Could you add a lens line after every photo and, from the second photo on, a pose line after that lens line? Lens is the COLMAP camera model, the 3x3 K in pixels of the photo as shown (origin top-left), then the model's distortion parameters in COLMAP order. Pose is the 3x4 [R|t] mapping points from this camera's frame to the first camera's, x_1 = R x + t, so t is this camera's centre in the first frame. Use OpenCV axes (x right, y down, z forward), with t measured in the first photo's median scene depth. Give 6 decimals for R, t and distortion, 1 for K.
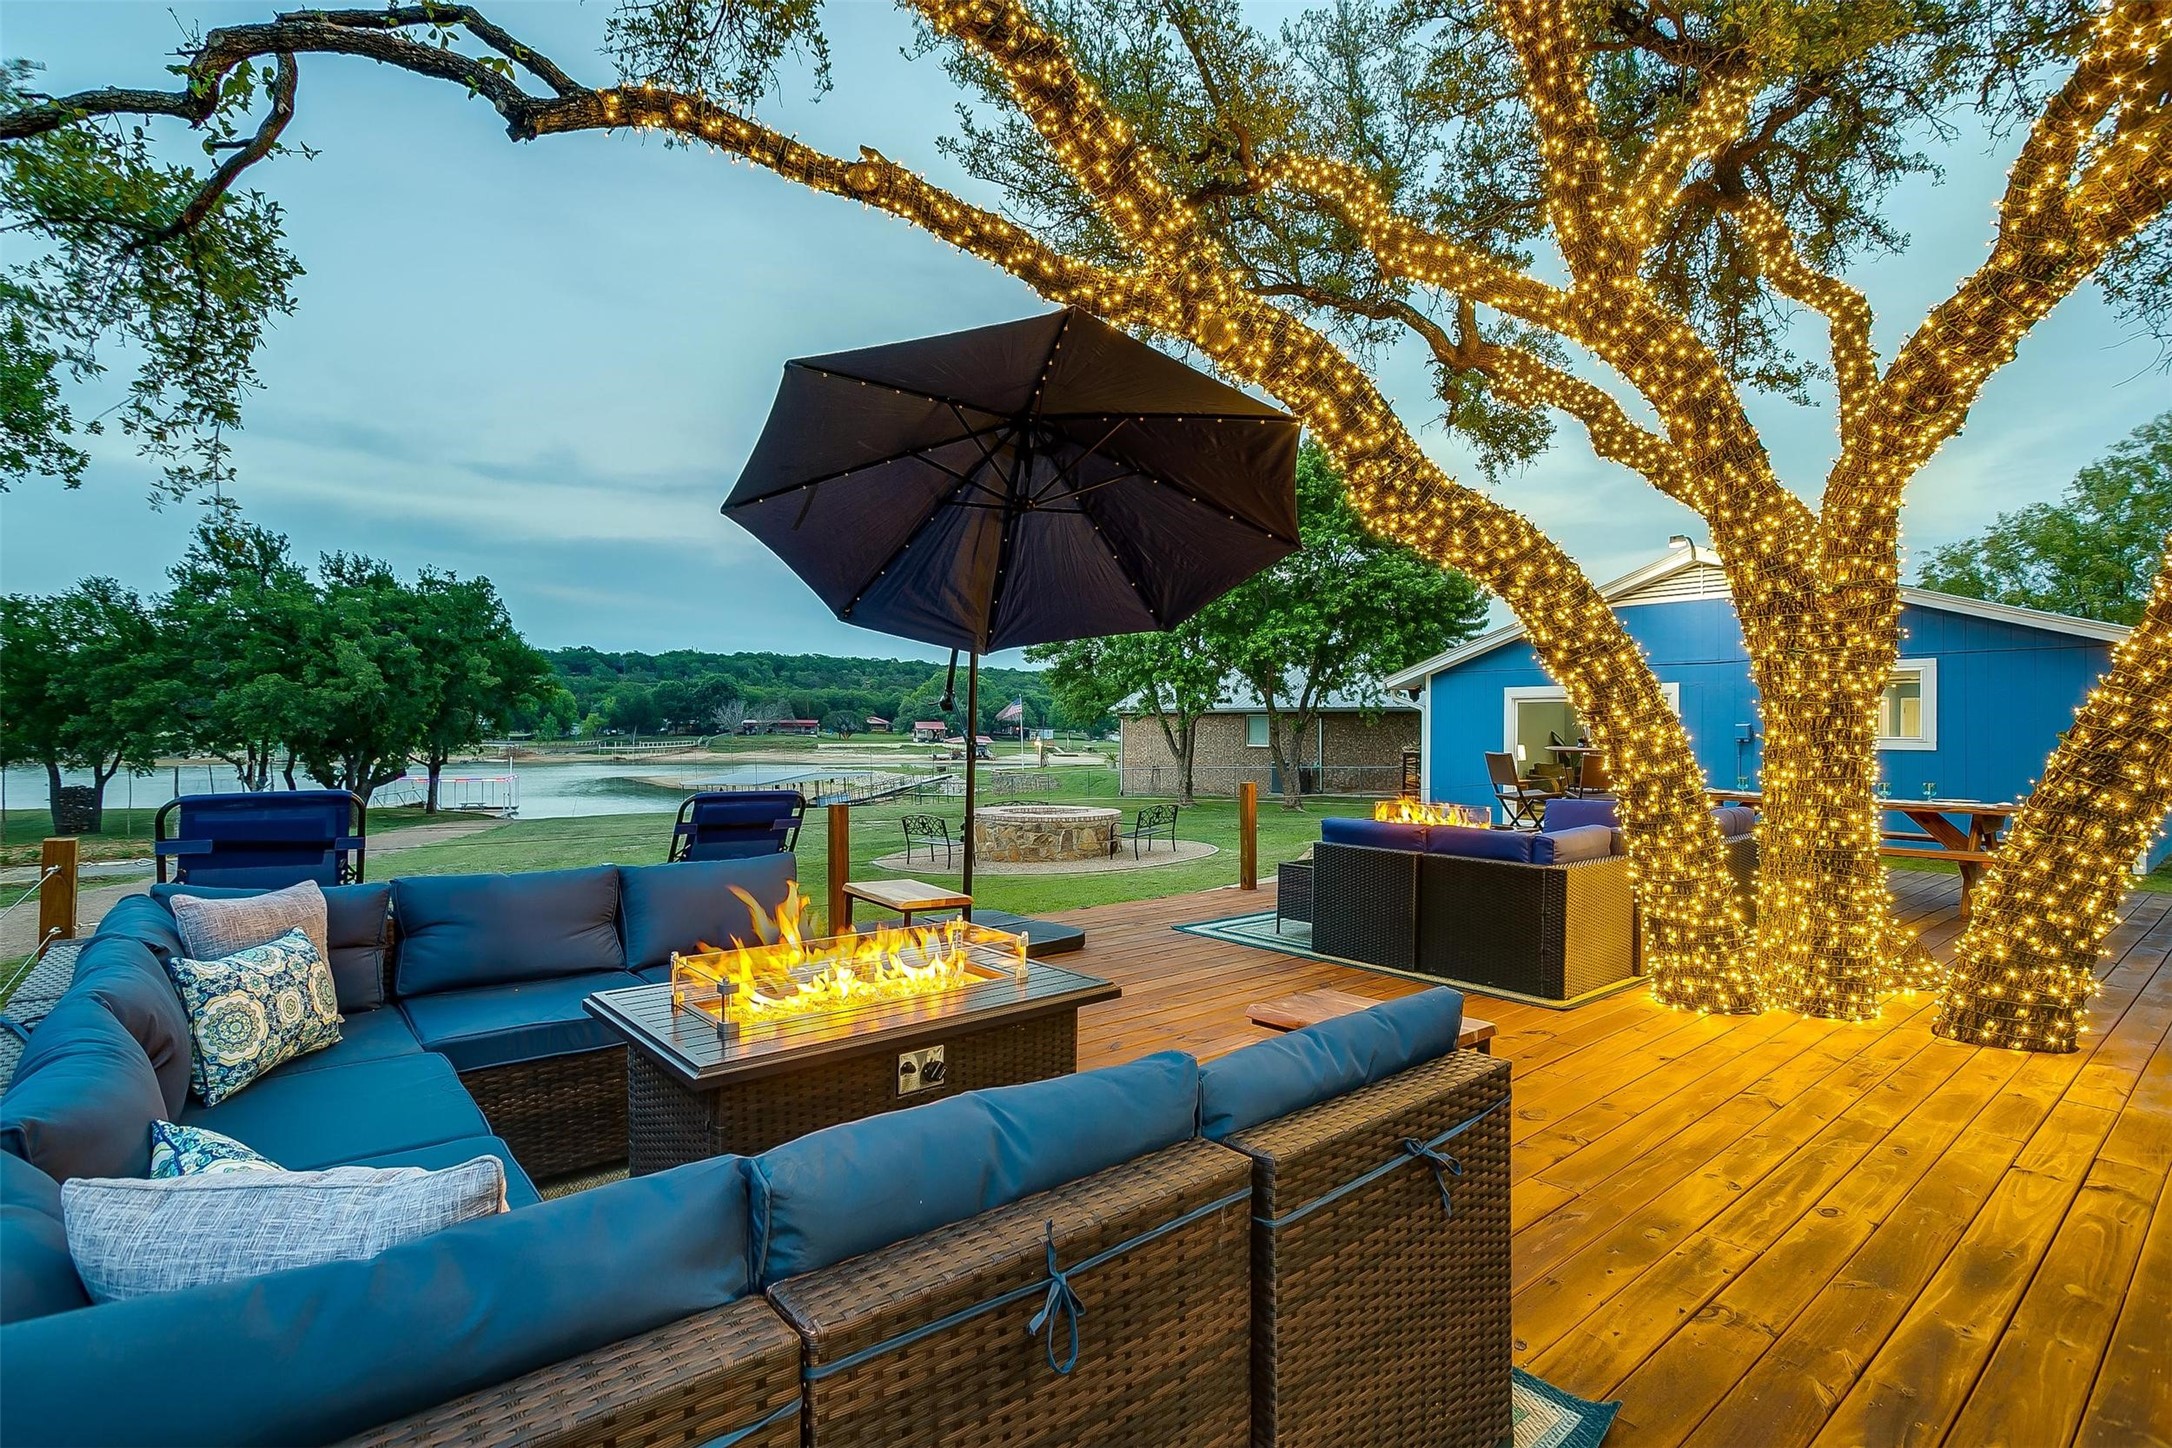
lens RADIAL K [[1068.4, 0, 1086.0], [0, 1068.4, 724.0], [0, 0, 1]] dist [-0.064733, 0.030106]
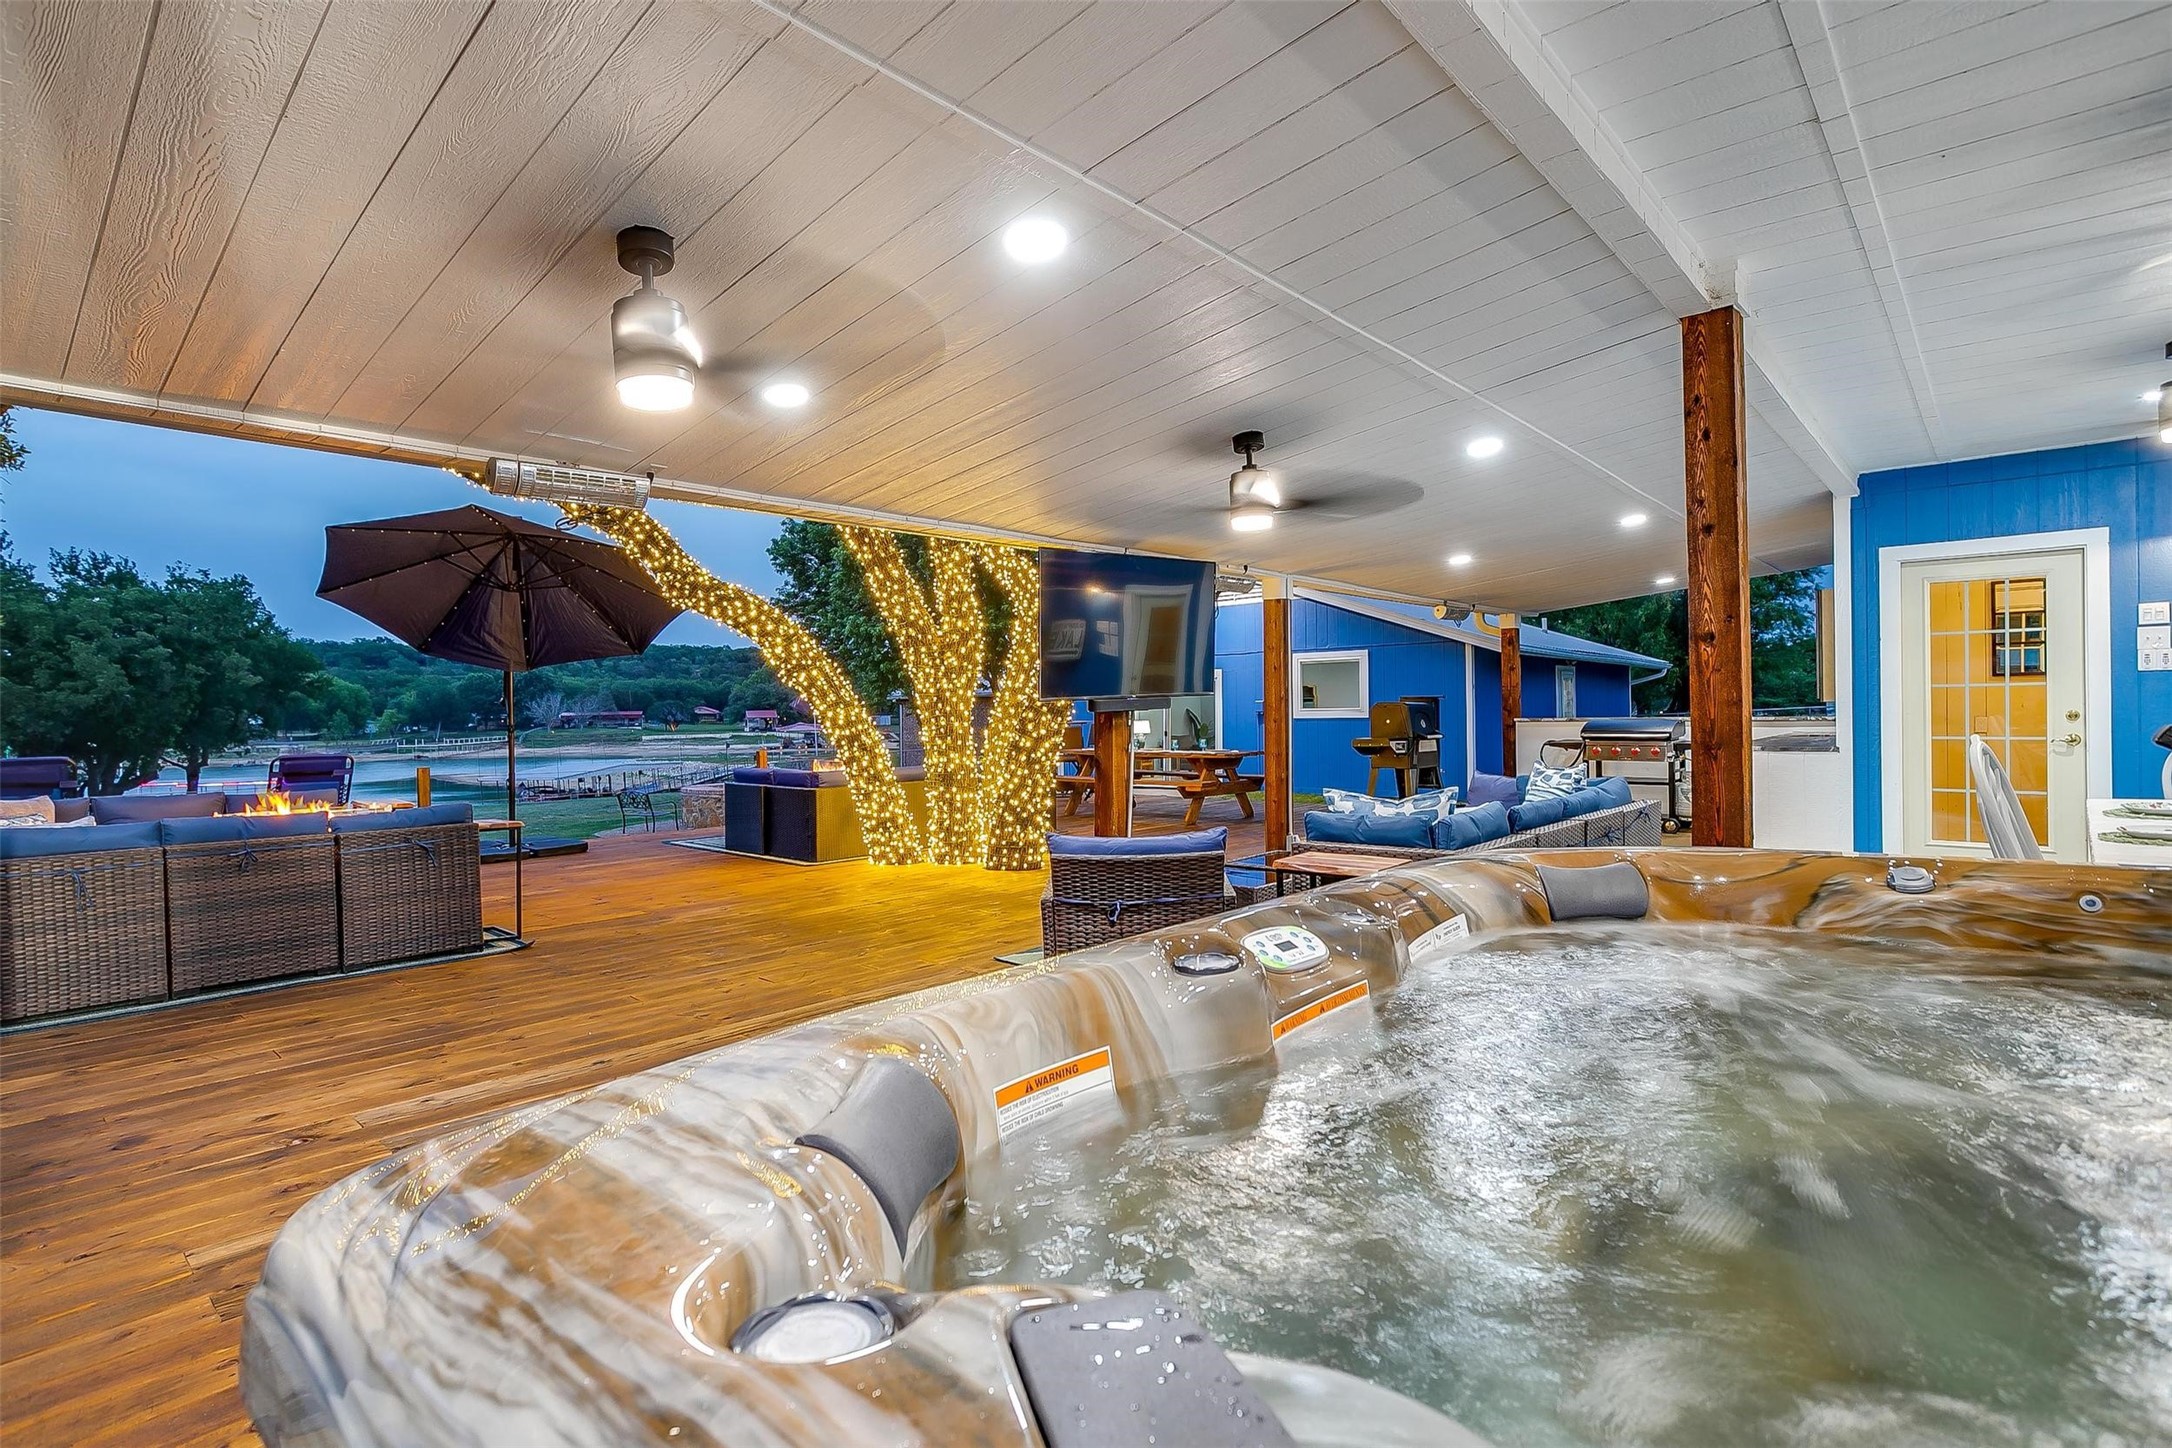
lens RADIAL K [[1068.4, 0, 1086.0], [0, 1068.4, 724.0], [0, 0, 1]] dist [-0.064733, 0.030106]
pose [[0.988627, -0.023502, 0.148539, 0.073808], [0.021196, 0.999629, 0.017088, 0.000569], [-0.148886, -0.013745, 0.988759, -0.098752]]
